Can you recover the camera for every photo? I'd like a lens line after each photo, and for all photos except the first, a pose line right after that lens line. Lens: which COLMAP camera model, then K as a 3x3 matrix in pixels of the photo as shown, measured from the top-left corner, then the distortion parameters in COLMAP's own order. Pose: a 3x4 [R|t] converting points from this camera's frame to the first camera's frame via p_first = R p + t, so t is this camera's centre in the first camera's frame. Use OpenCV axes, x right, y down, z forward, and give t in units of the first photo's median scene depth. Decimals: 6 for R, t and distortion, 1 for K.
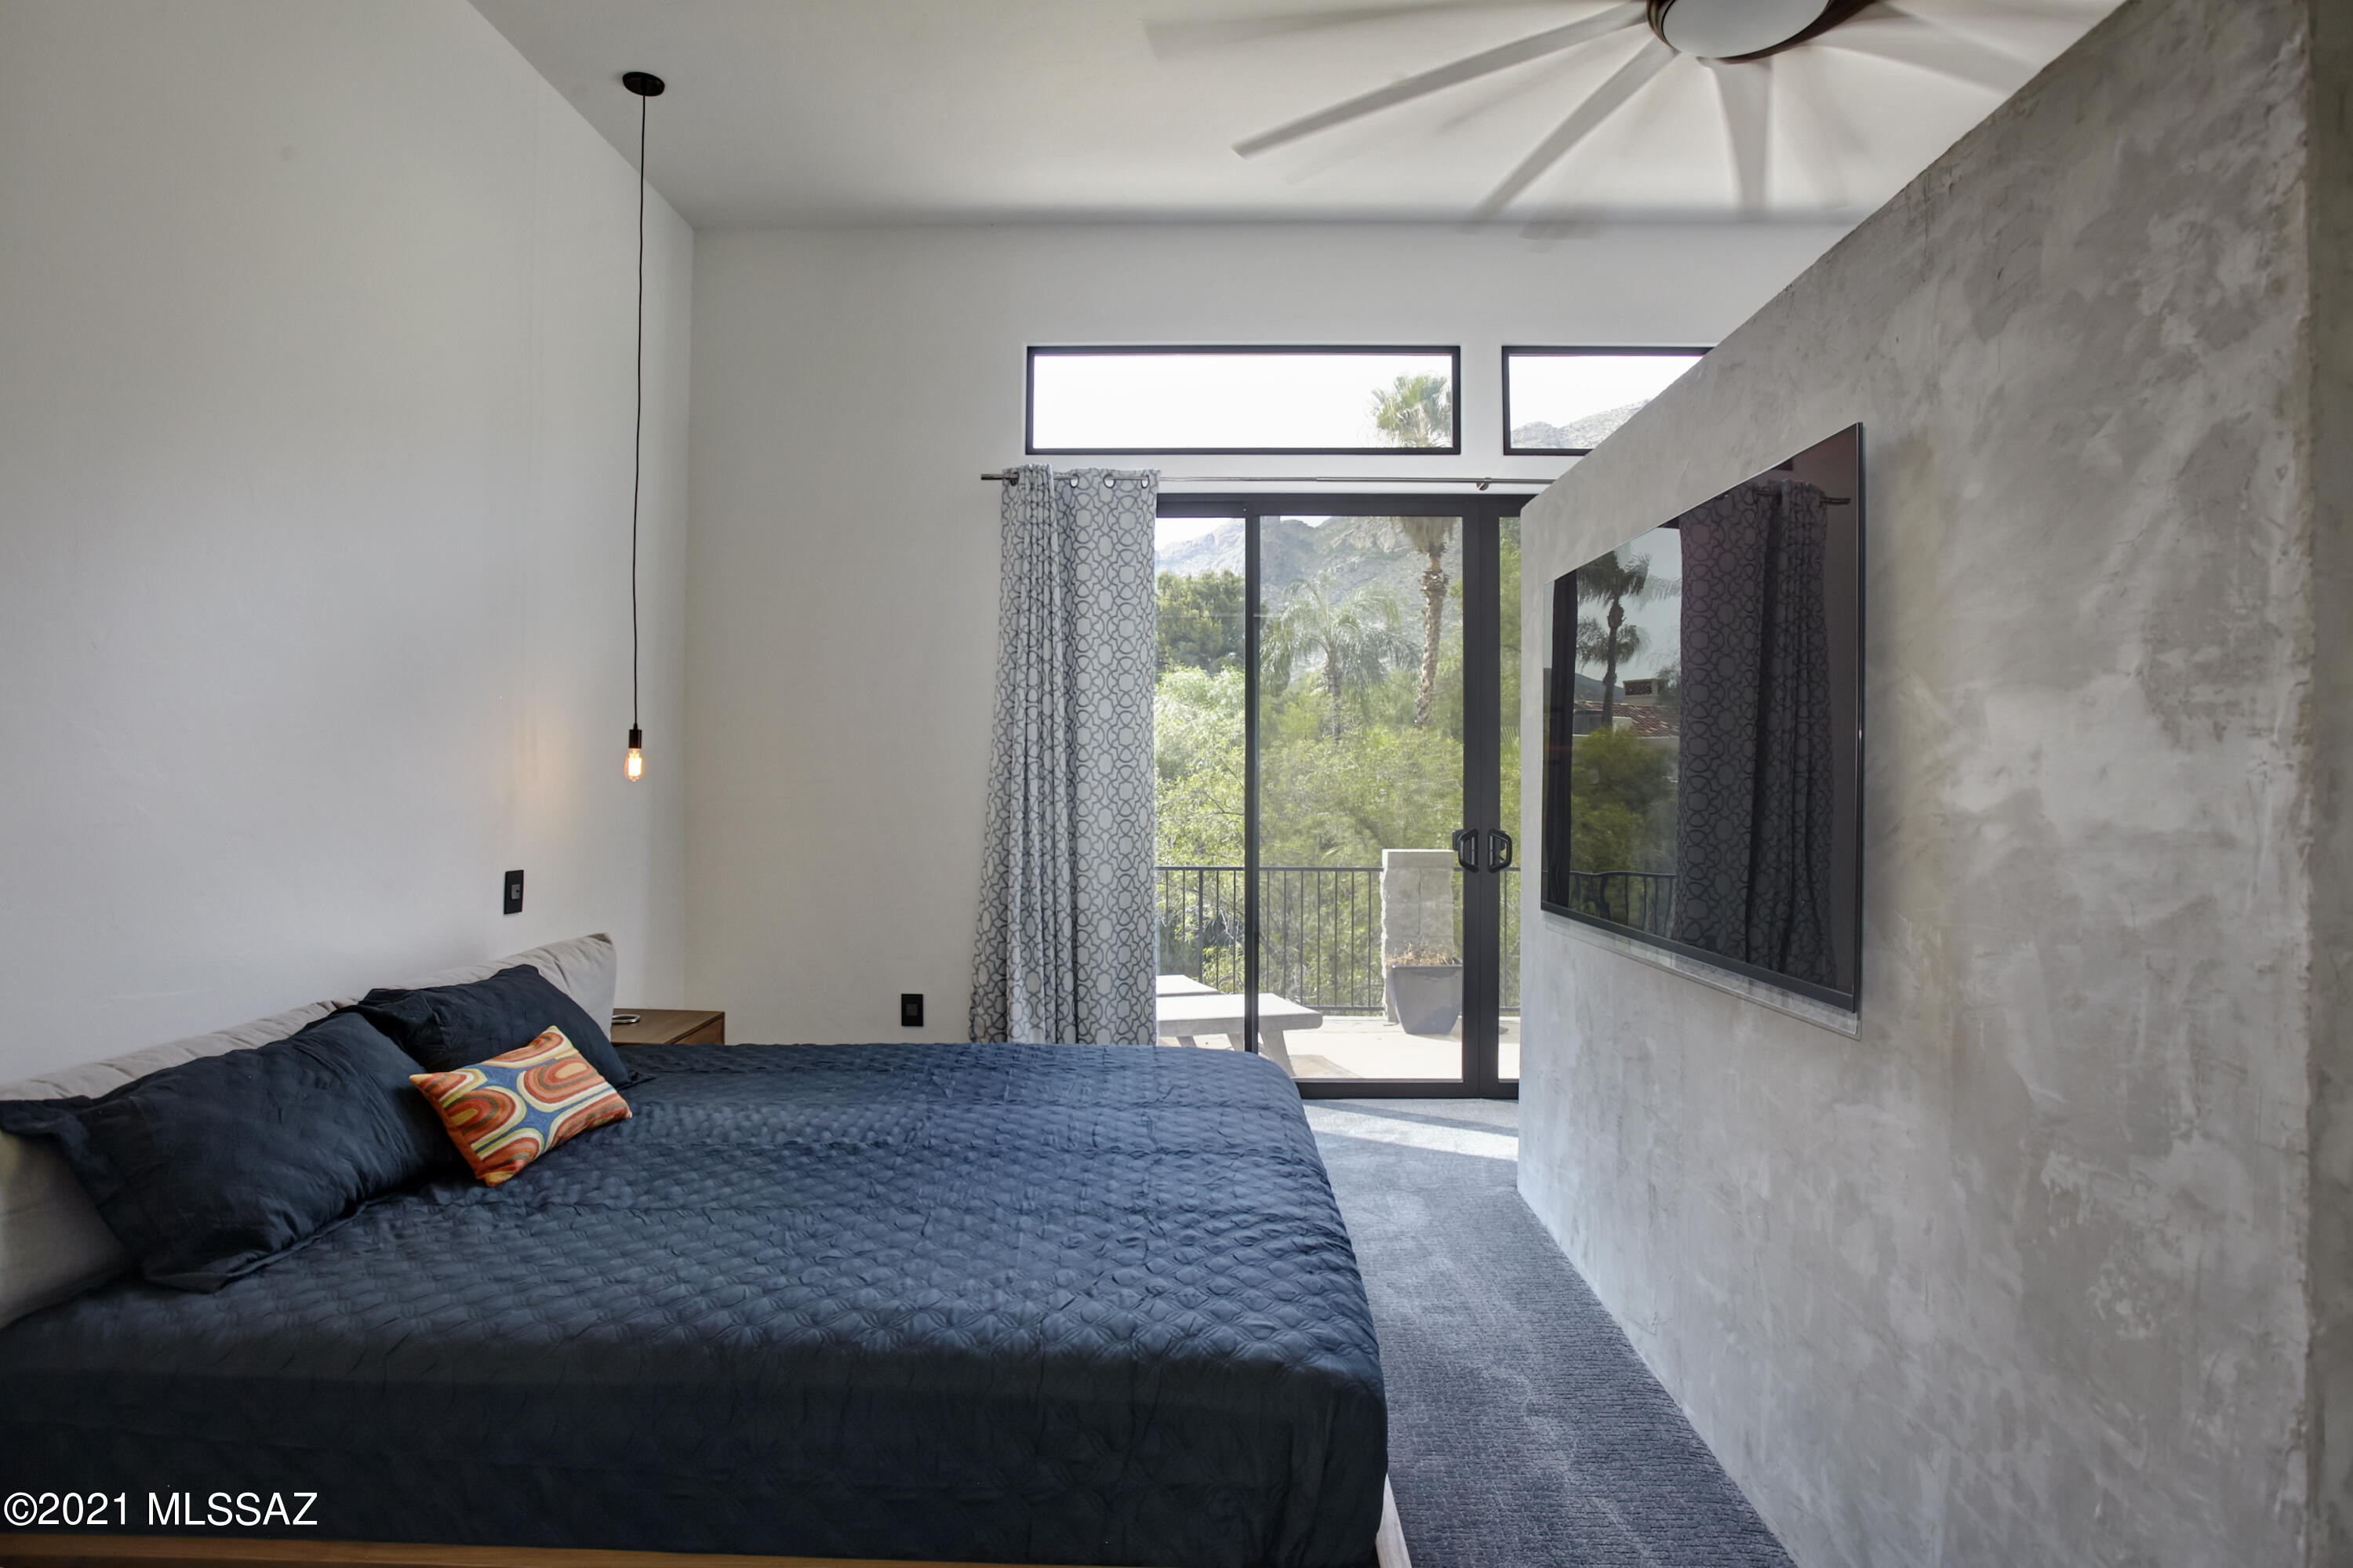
lens RADIAL K [[1182.8, 0, 1168.6], [0, 1182.8, 761.4], [0, 0, 1]] dist [-0.080970, 0.041951]
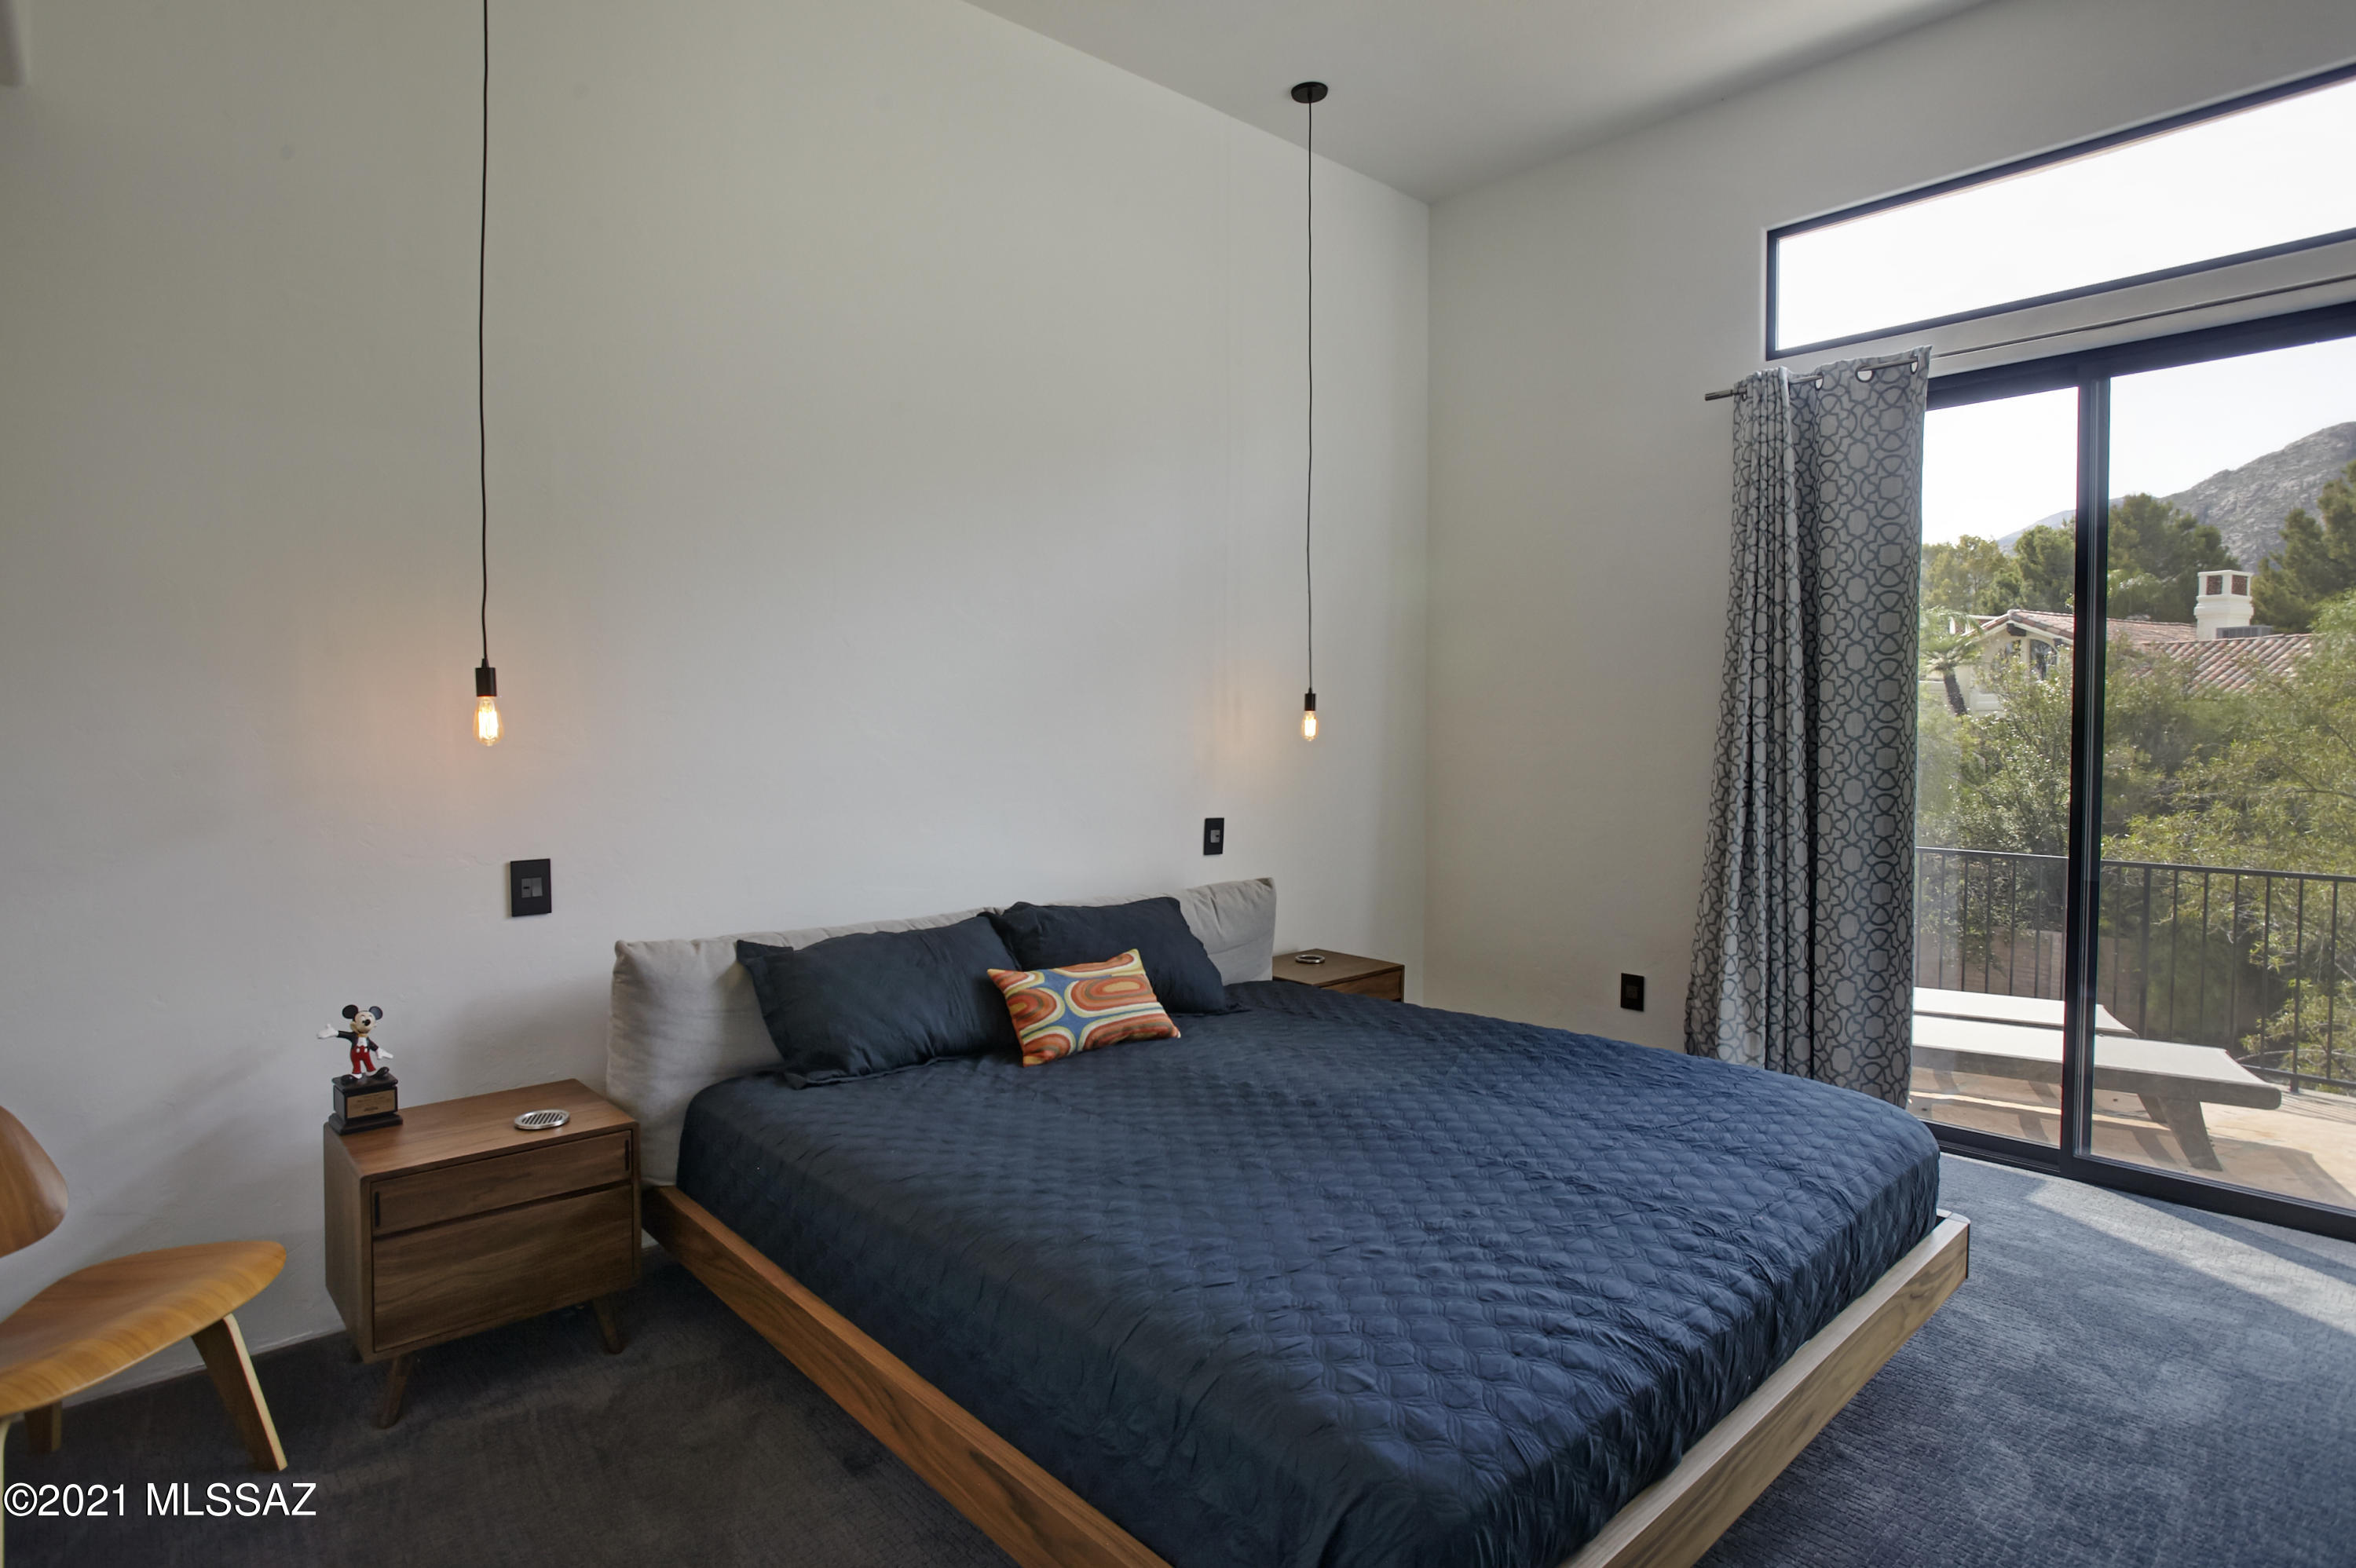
lens RADIAL K [[1199.6, 0, 1189.4], [0, 1199.6, 768.9], [0, 0, 1]] dist [-0.090763, 0.050771]
pose [[0.700062, 0.022827, -0.713718, 0.380999], [0.004066, 0.999345, 0.035950, 0.002955], [0.714071, -0.028070, 0.699510, 0.203759]]
